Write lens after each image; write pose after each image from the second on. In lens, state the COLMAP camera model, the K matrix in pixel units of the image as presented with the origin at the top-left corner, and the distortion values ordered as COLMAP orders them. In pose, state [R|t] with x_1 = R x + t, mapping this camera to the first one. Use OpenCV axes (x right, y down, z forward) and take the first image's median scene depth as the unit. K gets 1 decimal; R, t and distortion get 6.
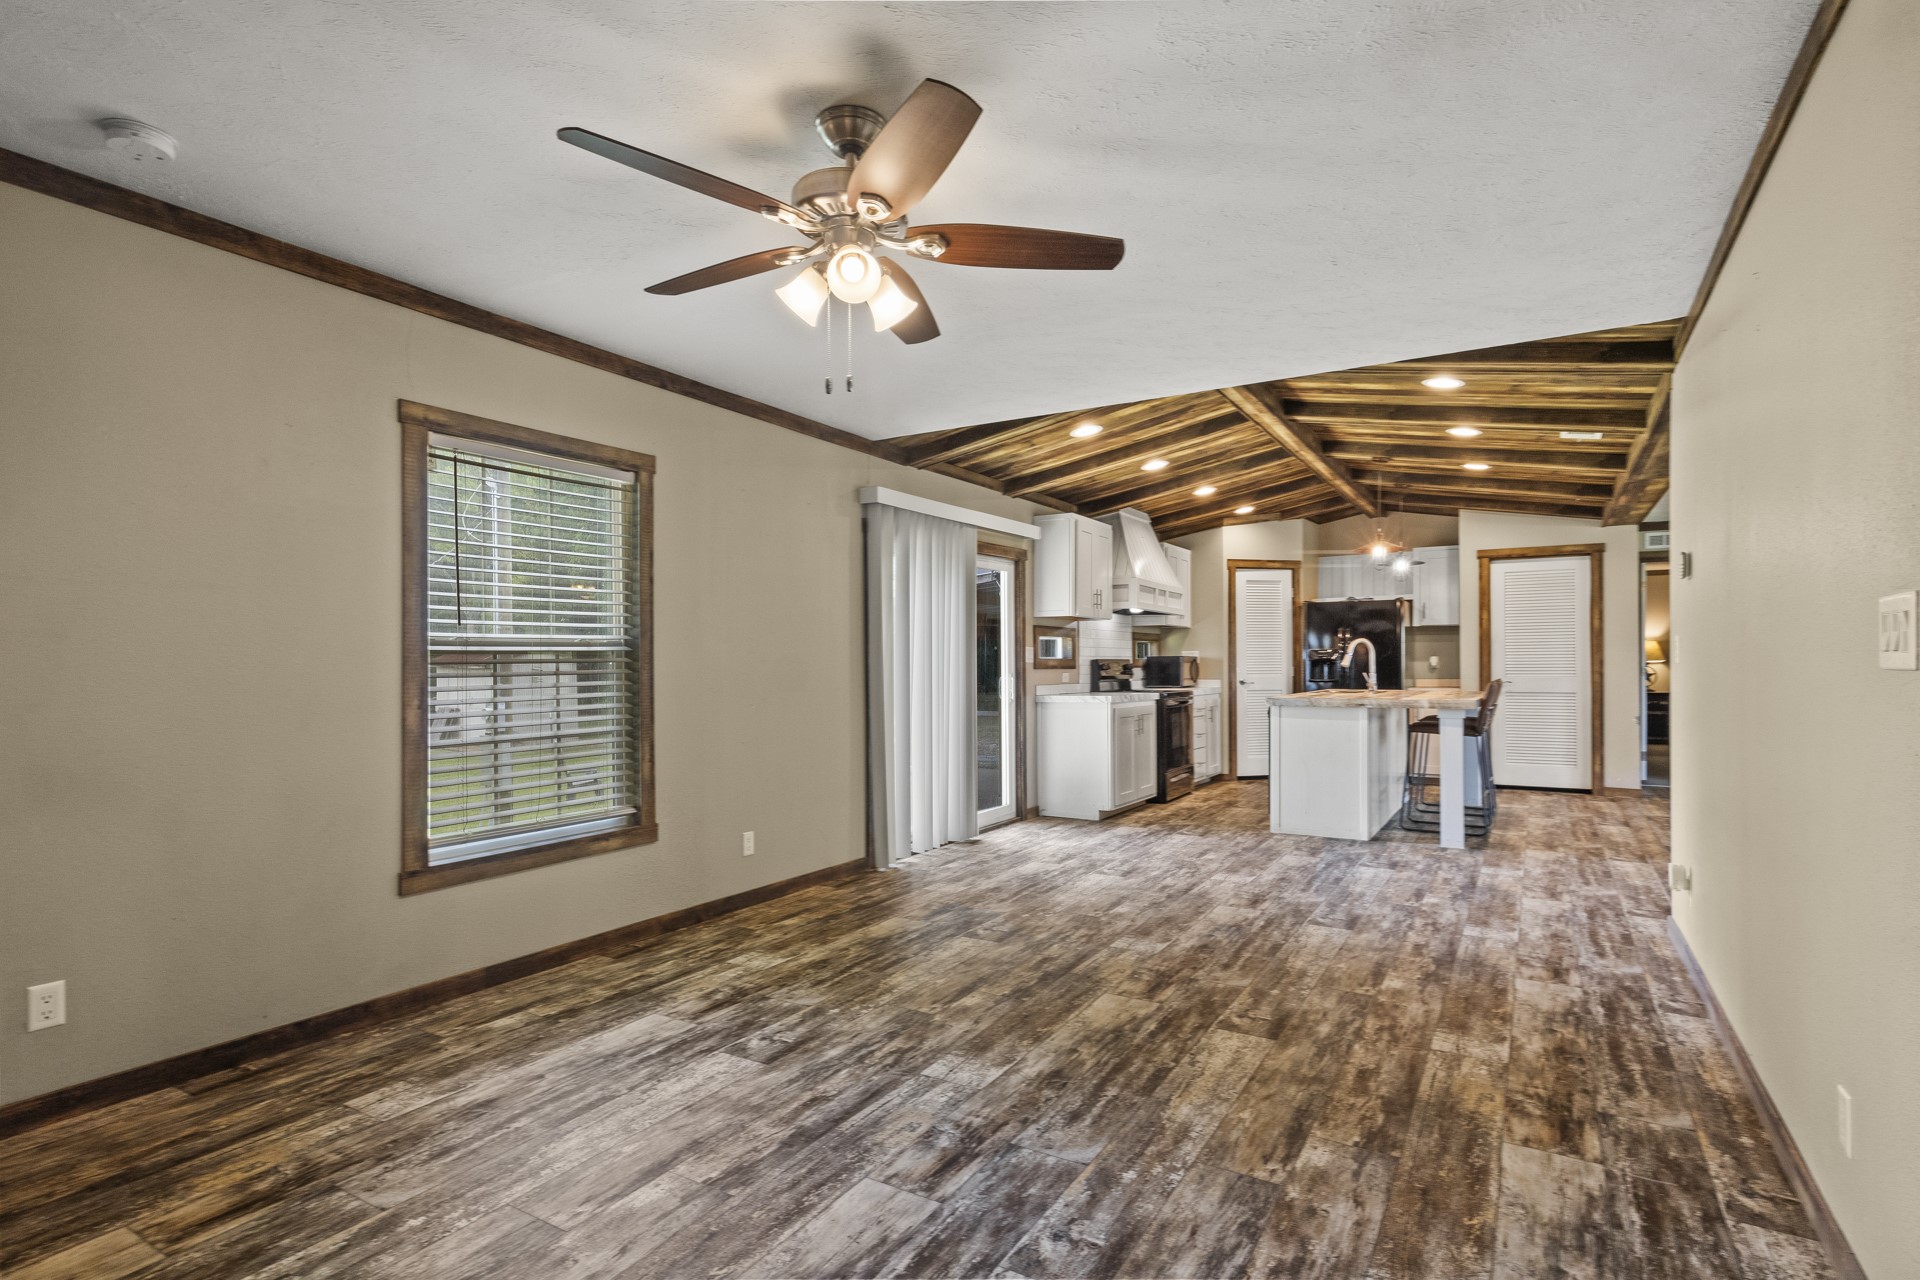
lens RADIAL K [[954.3, 0, 968.1], [0, 954.3, 668.9], [0, 0, 1]] dist [0.003985, -0.000612]
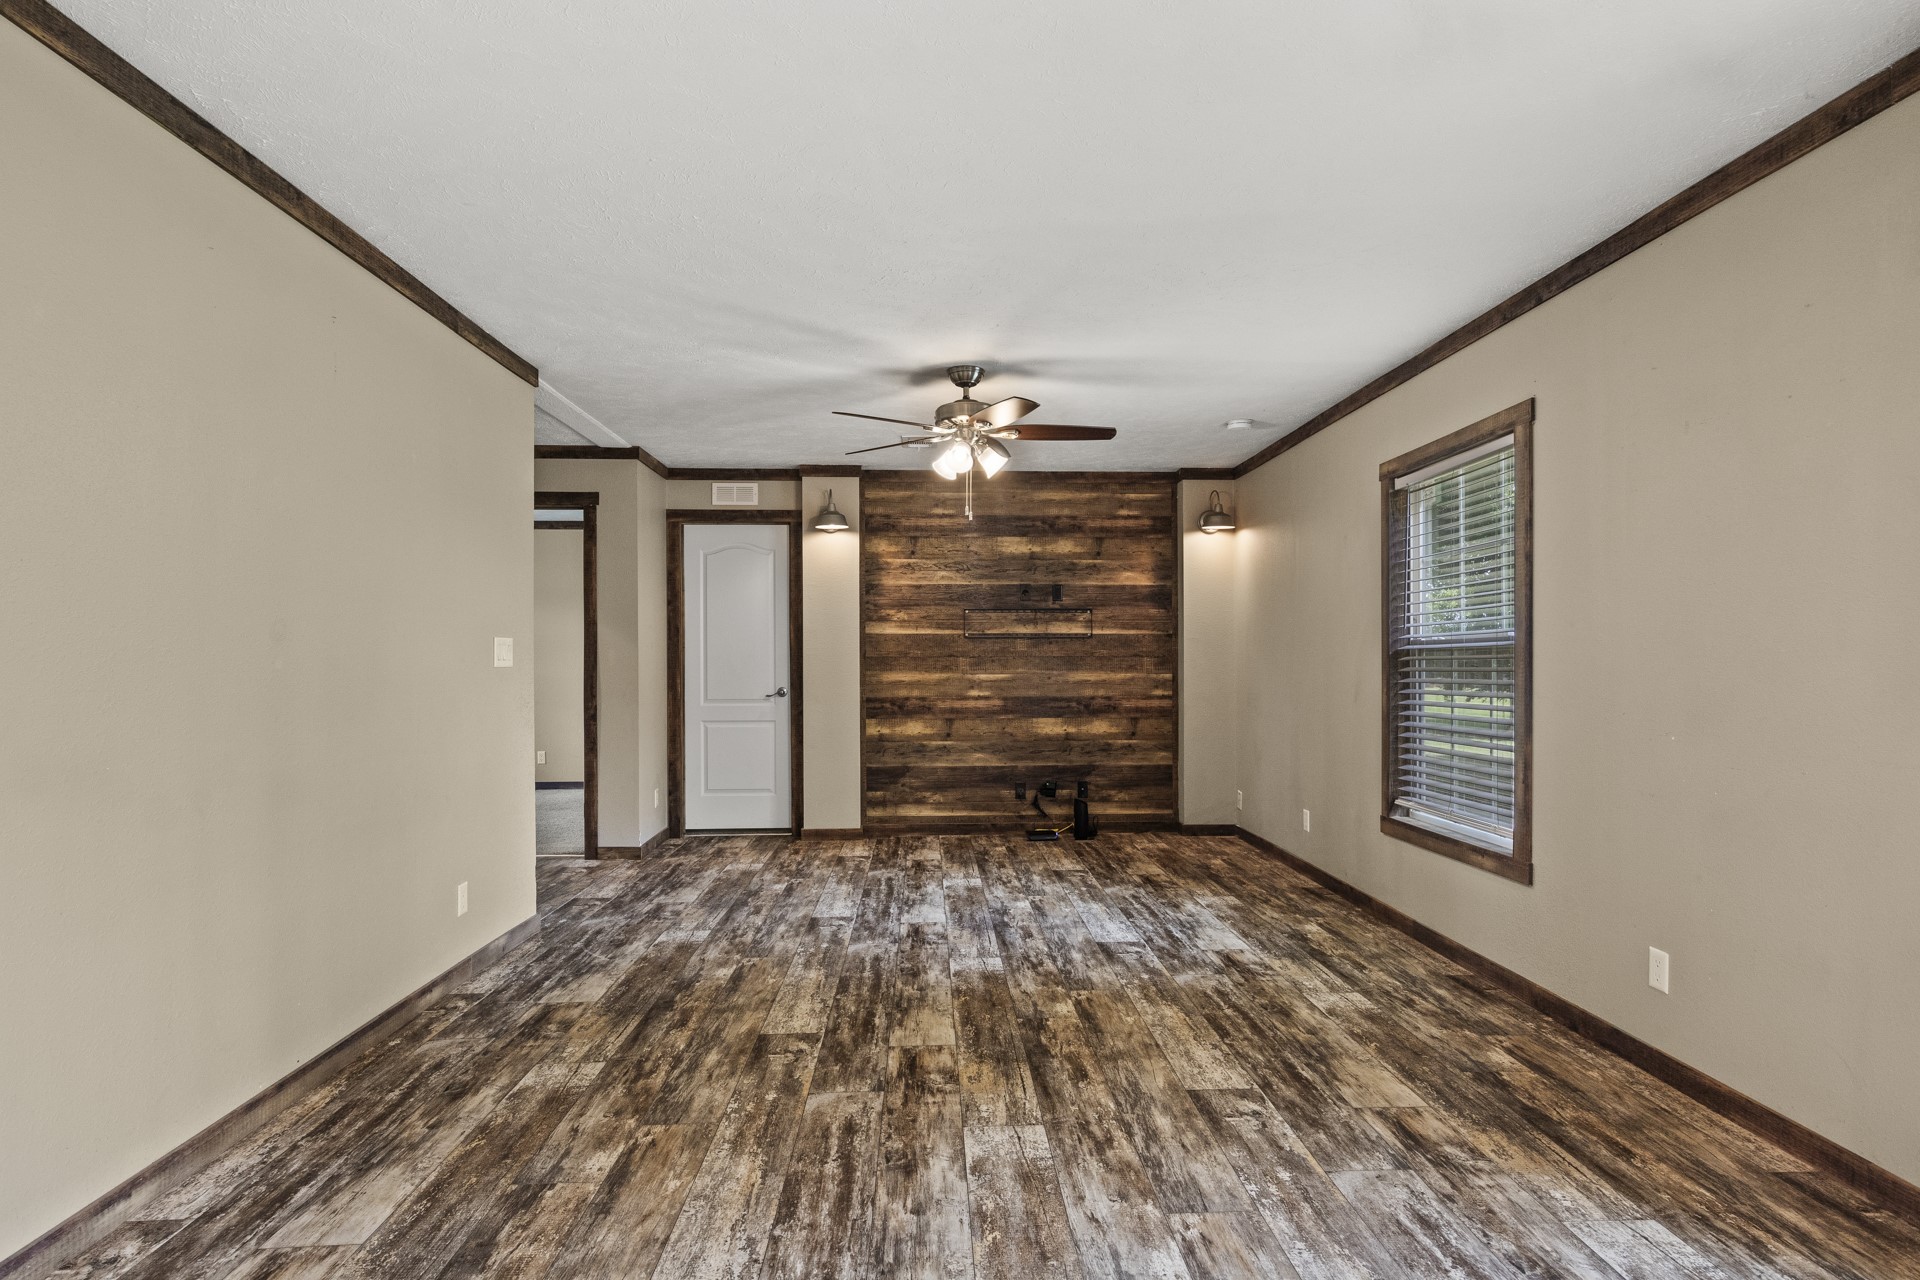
lens RADIAL K [[954.3, 0, 968.1], [0, 954.3, 668.9], [0, 0, 1]] dist [0.003985, -0.000612]
pose [[-0.832298, 0.011902, -0.554200, 0.661050], [0.002795, 0.999847, 0.017276, -0.018092], [0.554321, 0.012830, -0.832204, 1.864630]]
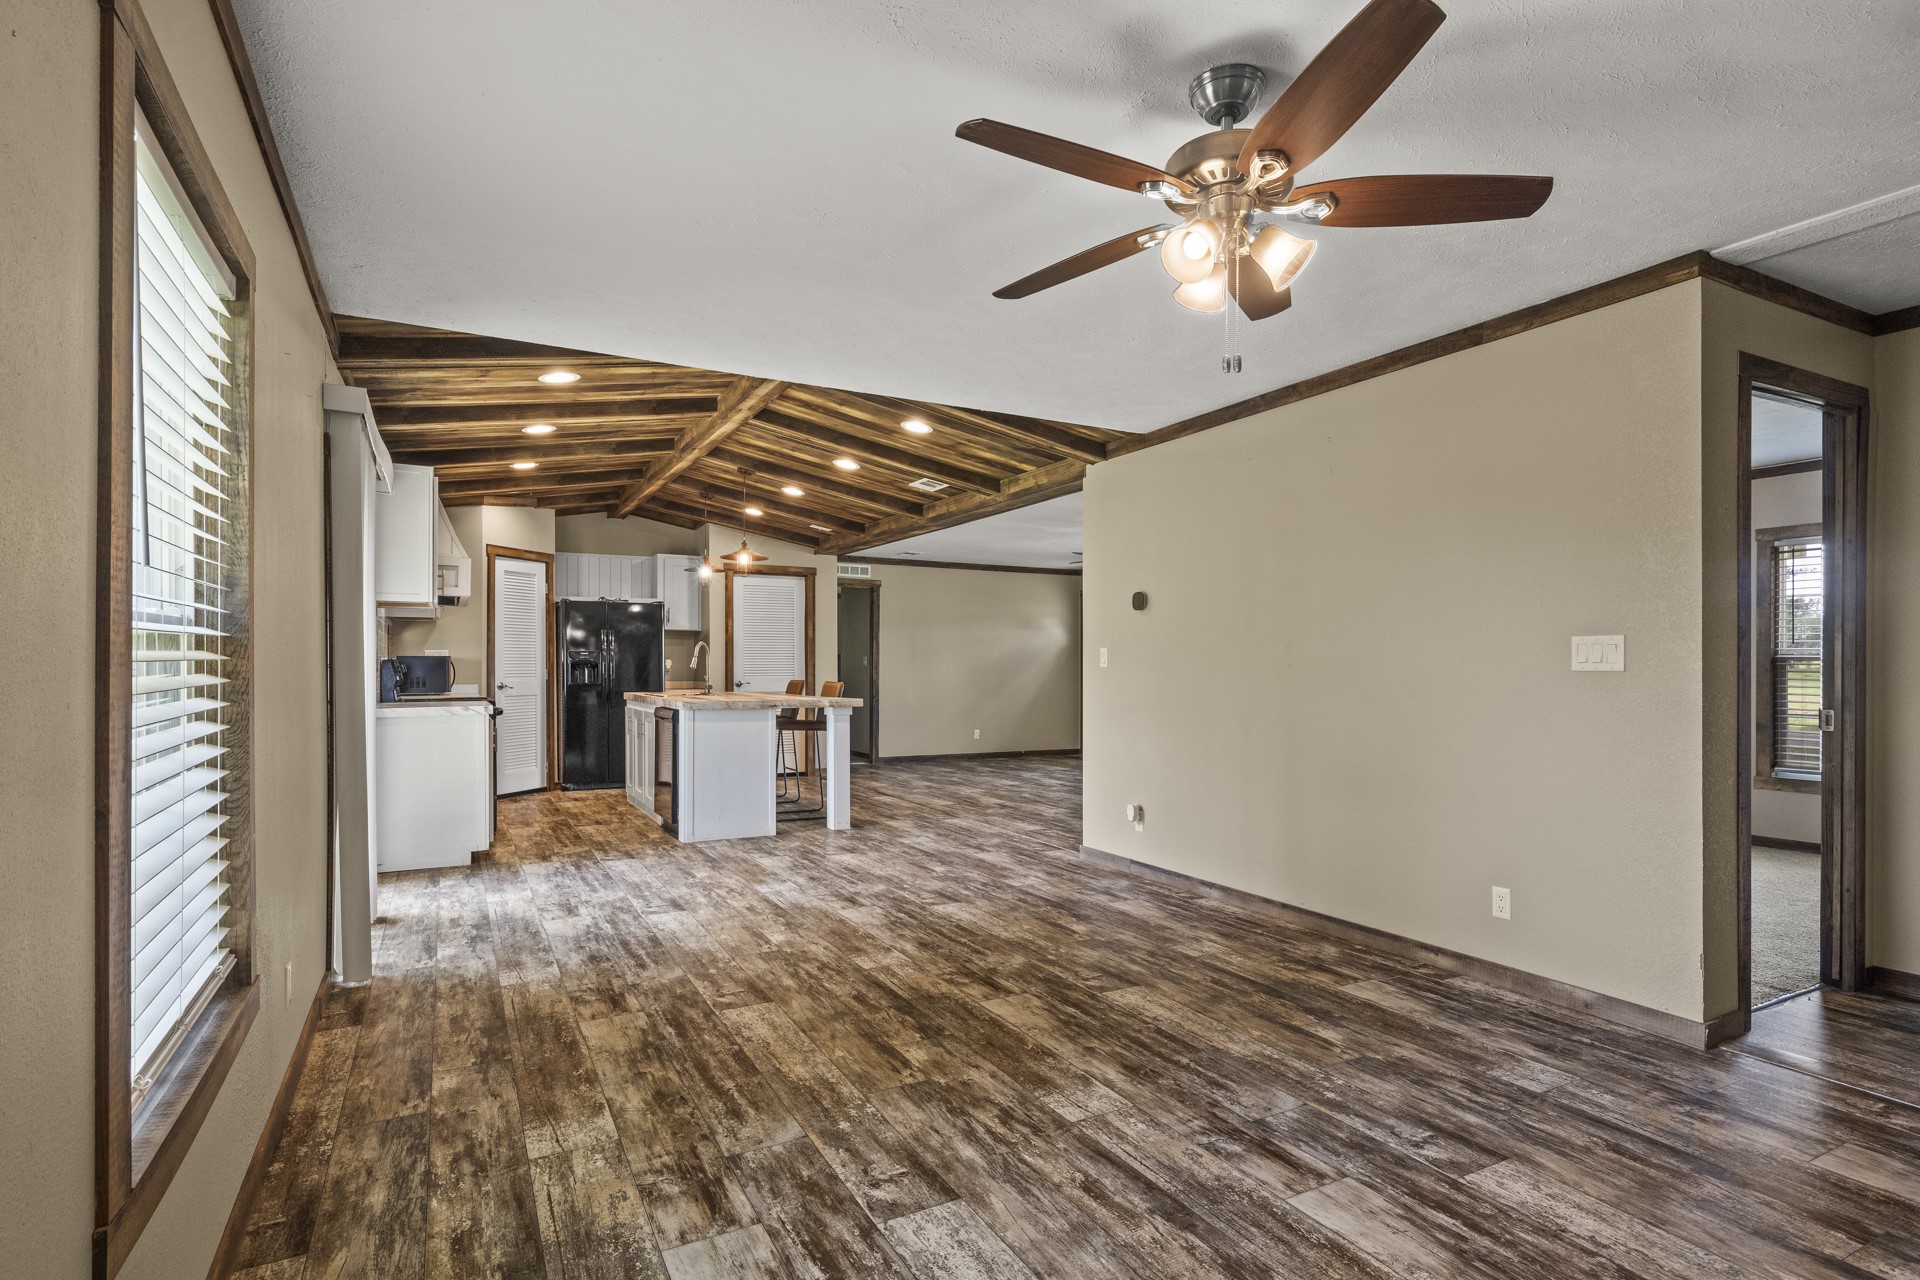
lens RADIAL K [[965.9, 0, 972.9], [0, 965.9, 671.4], [0, 0, 1]] dist [0.006625, -0.000792]
pose [[0.503428, 0.000059, 0.864037, -0.774954], [0.000685, 1.000000, -0.000467, 0.000246], [-0.864037, 0.000827, 0.503428, 0.545782]]
